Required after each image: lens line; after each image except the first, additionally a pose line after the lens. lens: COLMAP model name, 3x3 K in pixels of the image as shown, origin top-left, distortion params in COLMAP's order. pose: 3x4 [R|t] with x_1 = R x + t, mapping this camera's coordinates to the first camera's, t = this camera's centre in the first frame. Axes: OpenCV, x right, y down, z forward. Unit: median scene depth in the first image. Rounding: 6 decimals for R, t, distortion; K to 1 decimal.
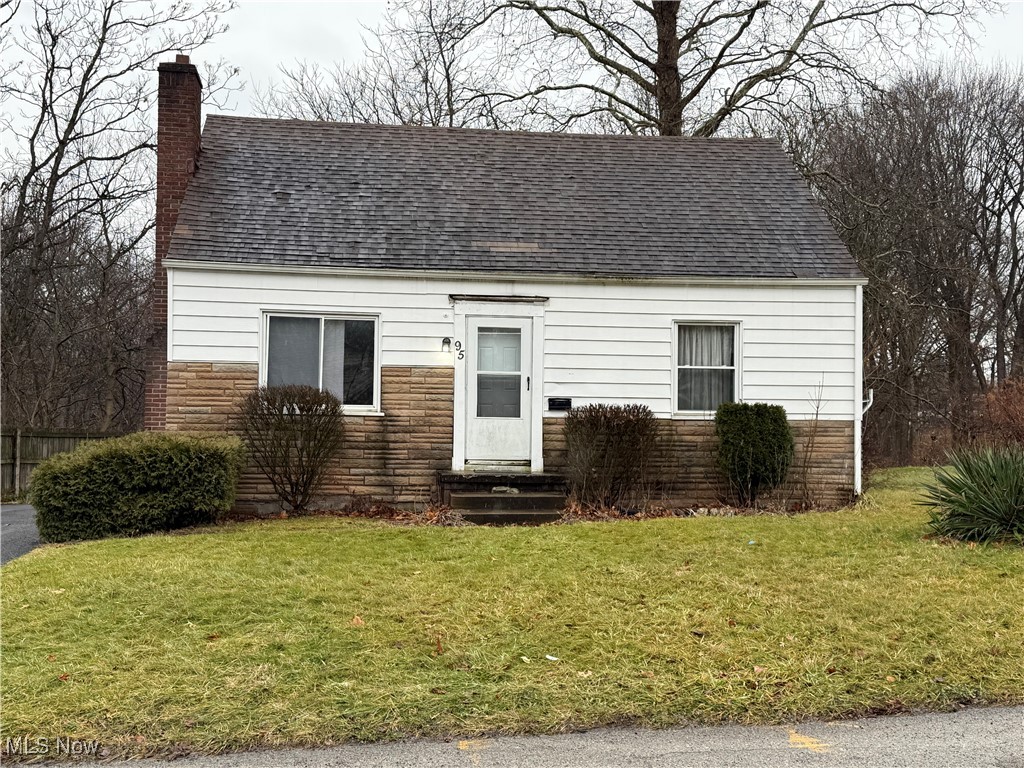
lens RADIAL K [[1181.6, 0, 512.5], [0, 1181.6, 387.5], [0, 0, 1]] dist [0.098727, 0.000000]
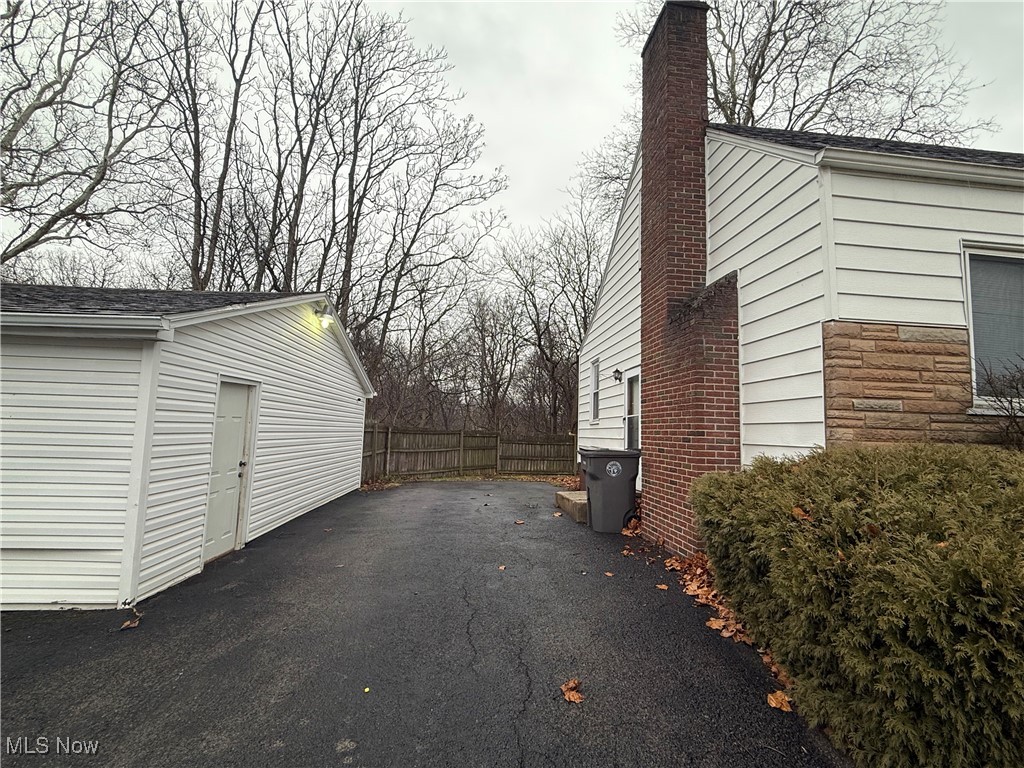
lens RADIAL K [[467.6, 0, 516.2], [0, 467.6, 383.3], [0, 0, 1]] dist [0.005349, -0.001205]
pose [[0.999706, 0.019835, -0.013975, -0.426137], [-0.020697, 0.997704, -0.064488, 0.025844], [0.012664, 0.064758, 0.997821, 0.749514]]
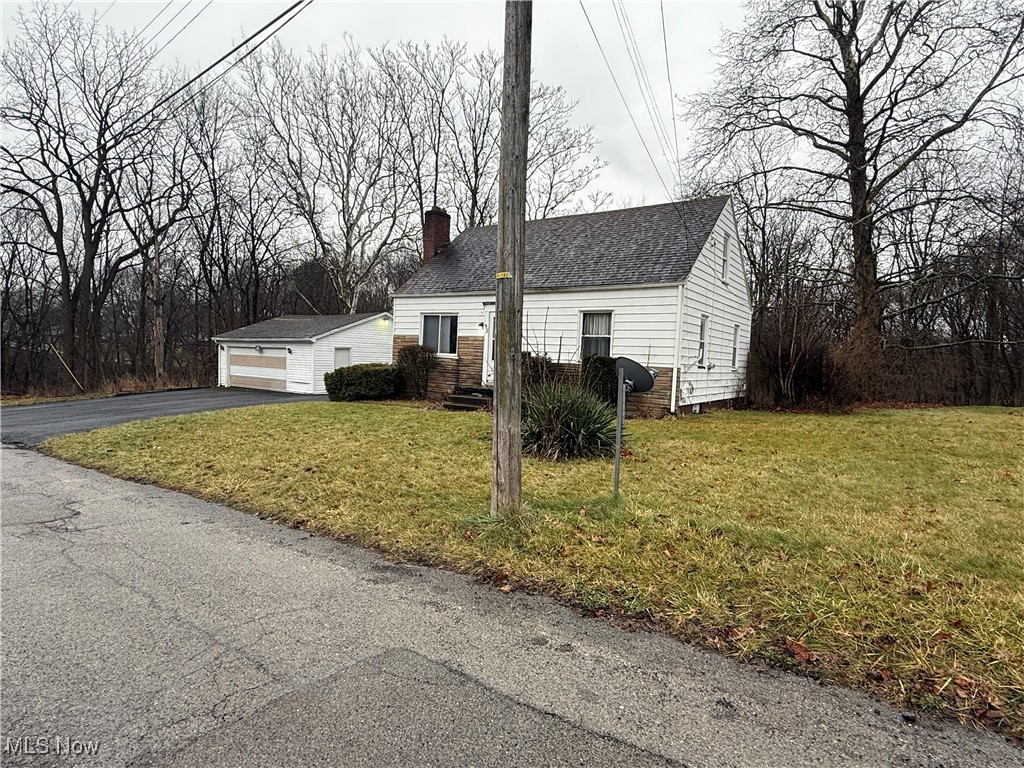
lens RADIAL K [[552.5, 0, 512.0], [0, 552.5, 385.7], [0, 0, 1]] dist [-0.000275, -0.000152]
pose [[0.755756, 0.052062, -0.652780, 0.638760], [-0.013155, 0.997841, 0.064351, 0.006239], [0.654721, -0.040046, 0.754809, 0.277088]]
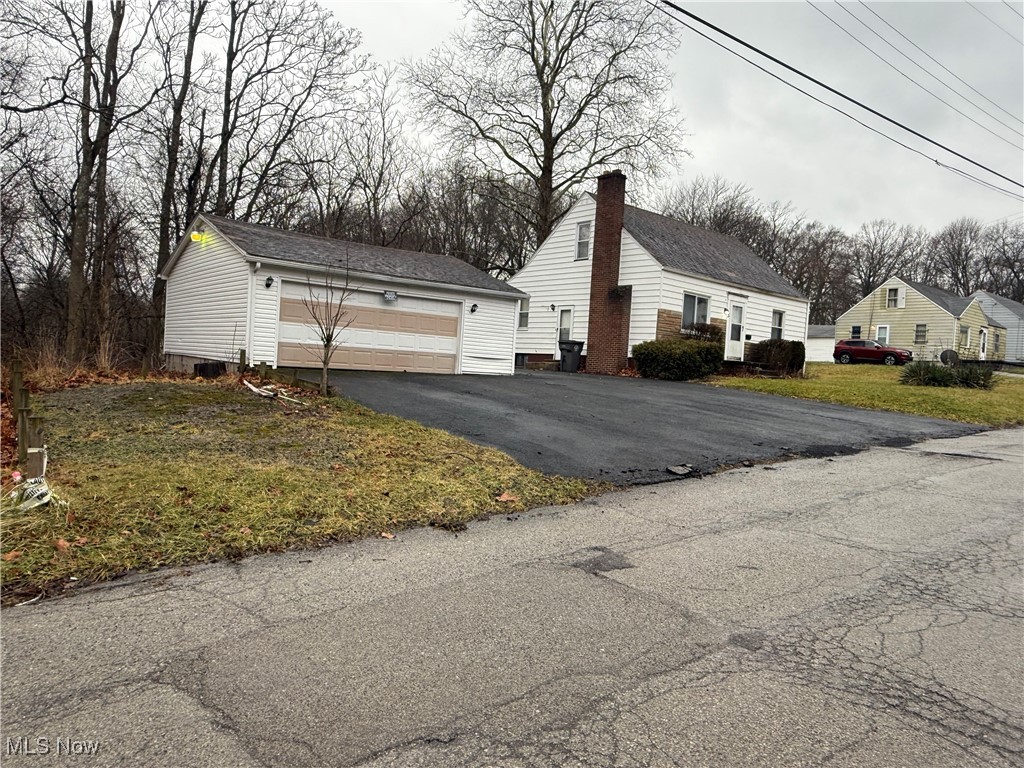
lens RADIAL K [[688.6, 0, 512.8], [0, 688.6, 382.4], [0, 0, 1]] dist [0.003555, 0.000345]
pose [[0.826356, 0.029778, 0.562360, -1.268935], [-0.079011, 0.994854, 0.063422, 0.059134], [-0.557578, -0.096842, 0.824456, 0.010051]]
